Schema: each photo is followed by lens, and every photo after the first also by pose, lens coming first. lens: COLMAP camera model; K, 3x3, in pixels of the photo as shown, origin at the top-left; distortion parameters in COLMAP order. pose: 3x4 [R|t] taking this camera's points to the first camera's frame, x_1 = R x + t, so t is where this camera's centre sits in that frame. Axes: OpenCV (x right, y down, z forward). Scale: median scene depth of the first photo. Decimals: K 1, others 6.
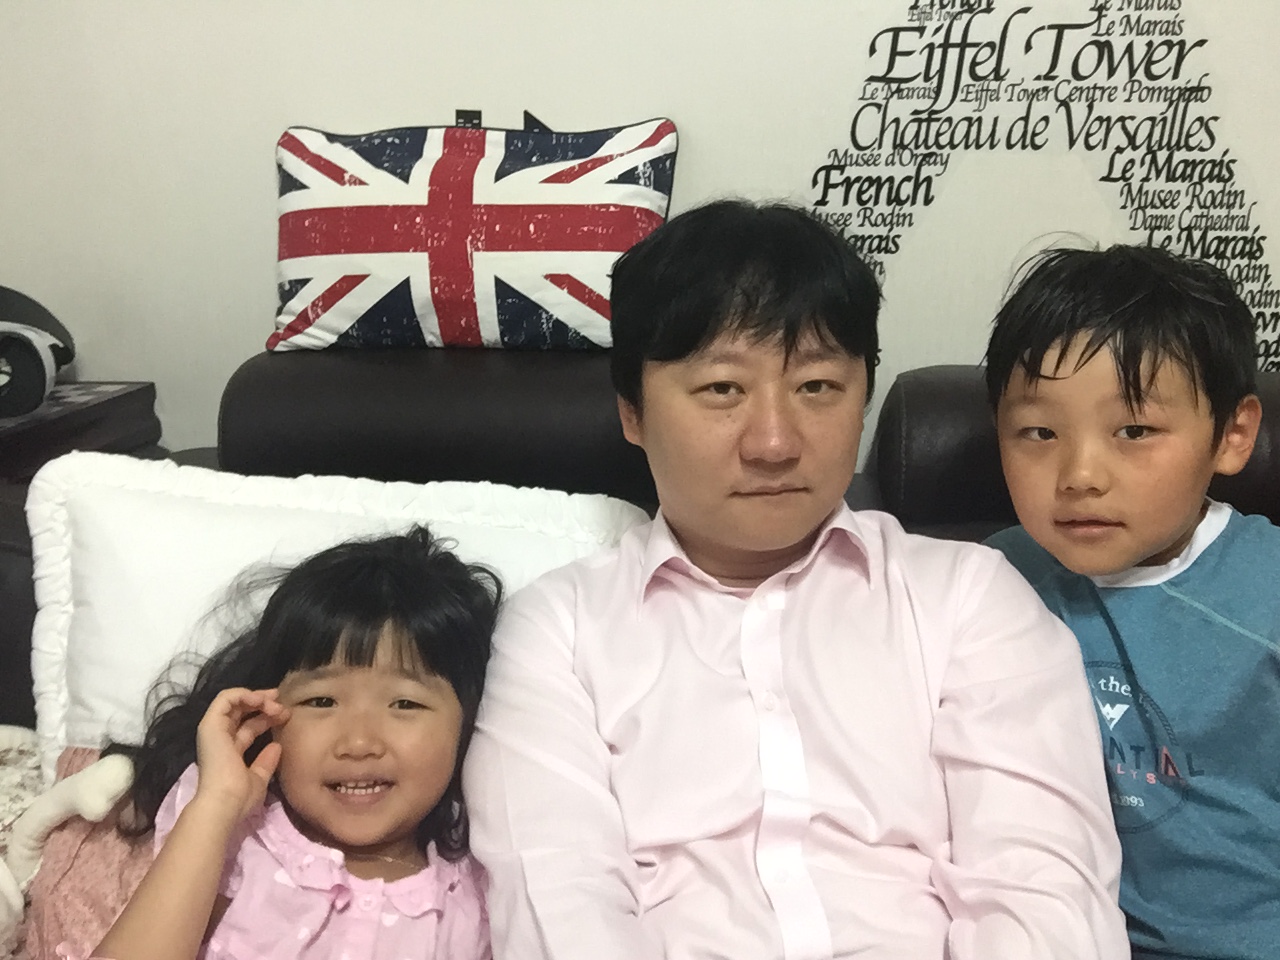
lens RADIAL K [[1164.0, 0, 647.3], [0, 1164.0, 477.8], [0, 0, 1]] dist [0.062645, -0.128677]
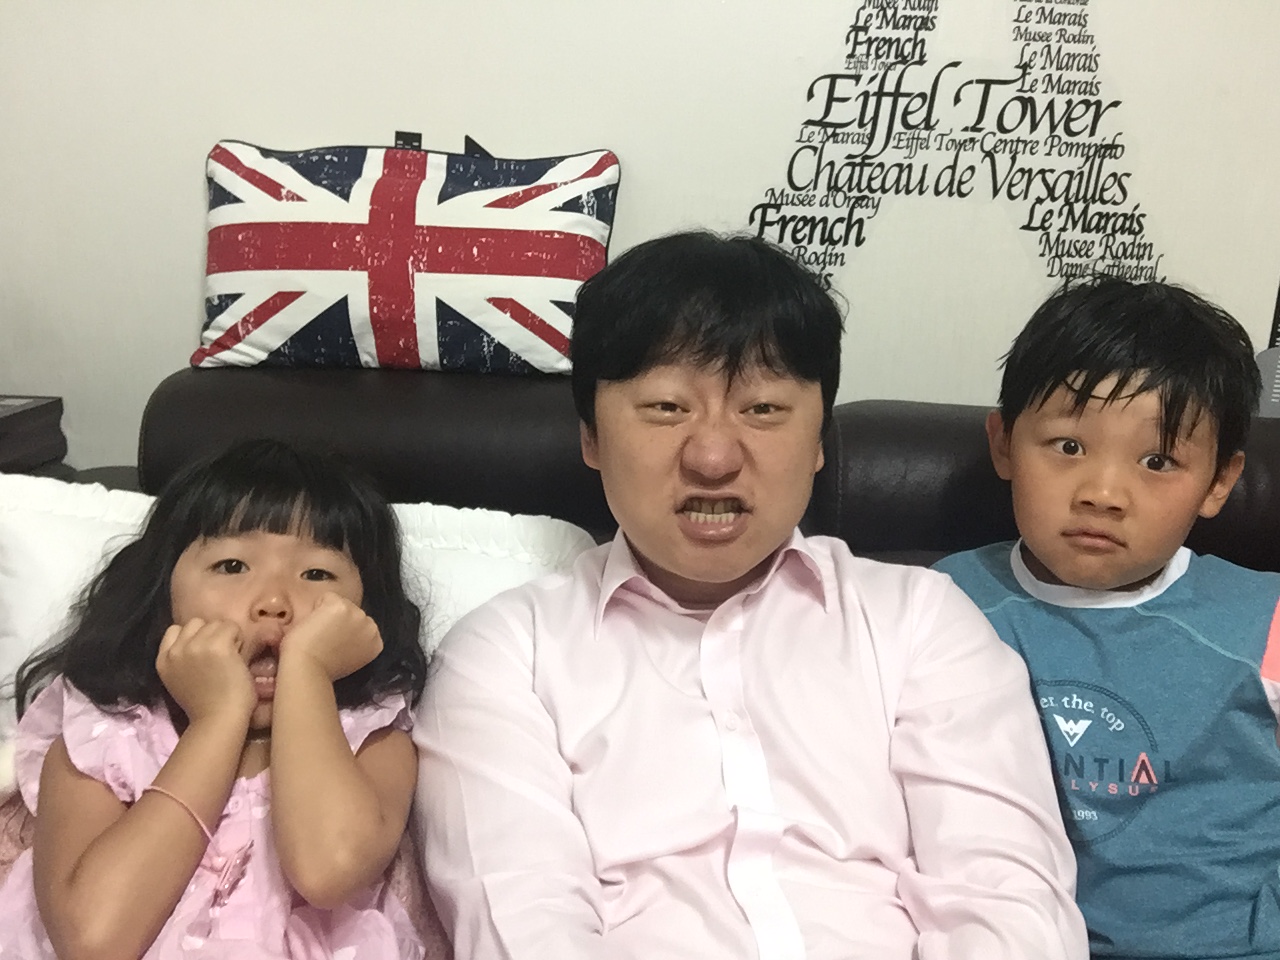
lens RADIAL K [[1160.7, 0, 640.0], [0, 1160.7, 480.0], [0, 0, 1]] dist [0.083335, -0.178505]
pose [[0.994142, 0.020616, 0.106093, -0.059971], [-0.016427, 0.999056, -0.040205, 0.019340], [-0.106822, 0.038226, 0.993543, 0.001178]]
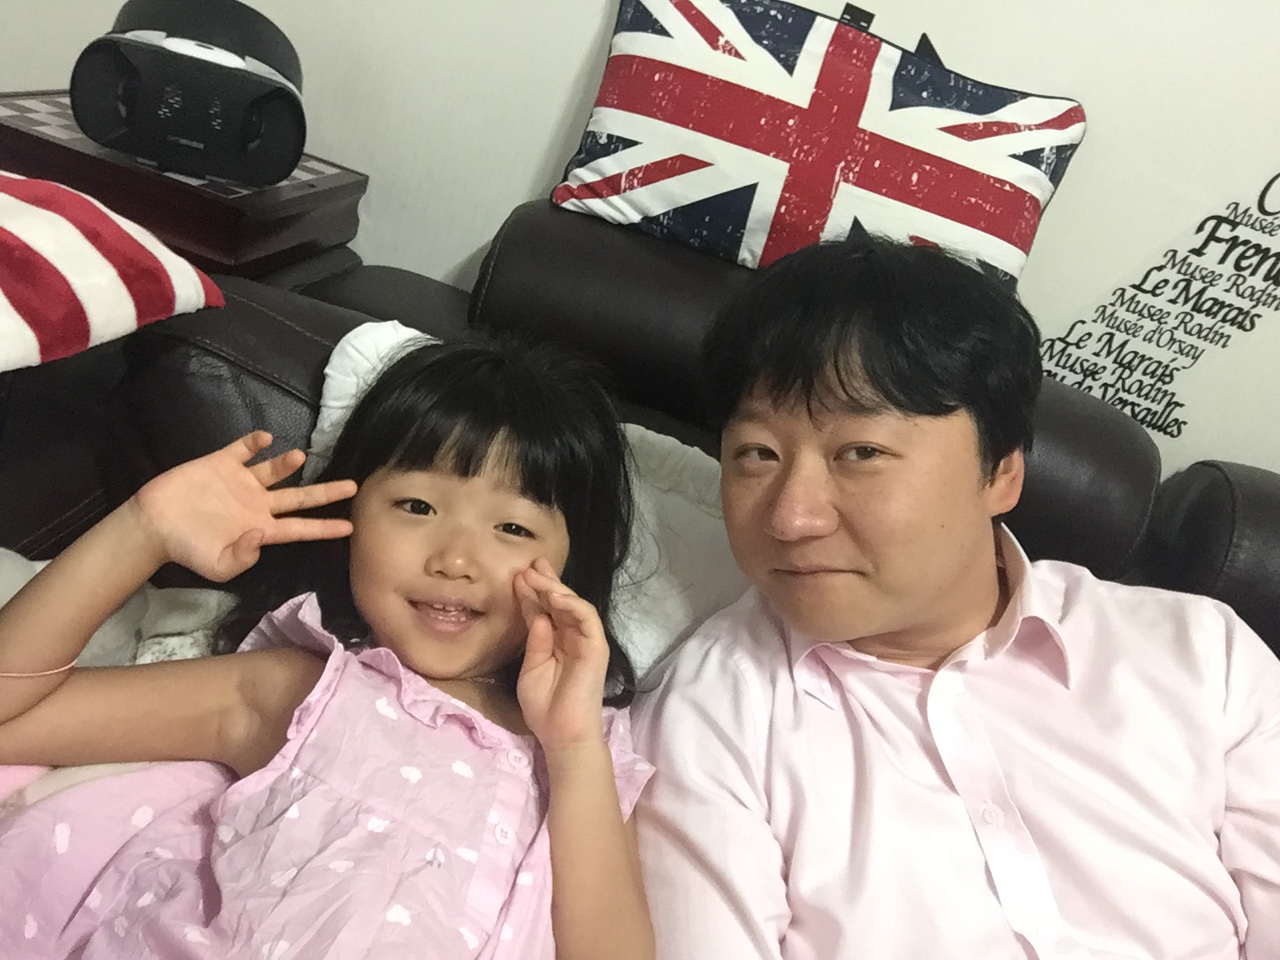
lens RADIAL K [[1160.7, 0, 640.0], [0, 1160.7, 480.0], [0, 0, 1]] dist [0.083335, -0.178505]
pose [[0.942959, 0.301269, 0.141651, -0.343351], [-0.315874, 0.944041, 0.094922, -0.019835], [-0.105127, -0.134252, 0.985355, 0.133851]]
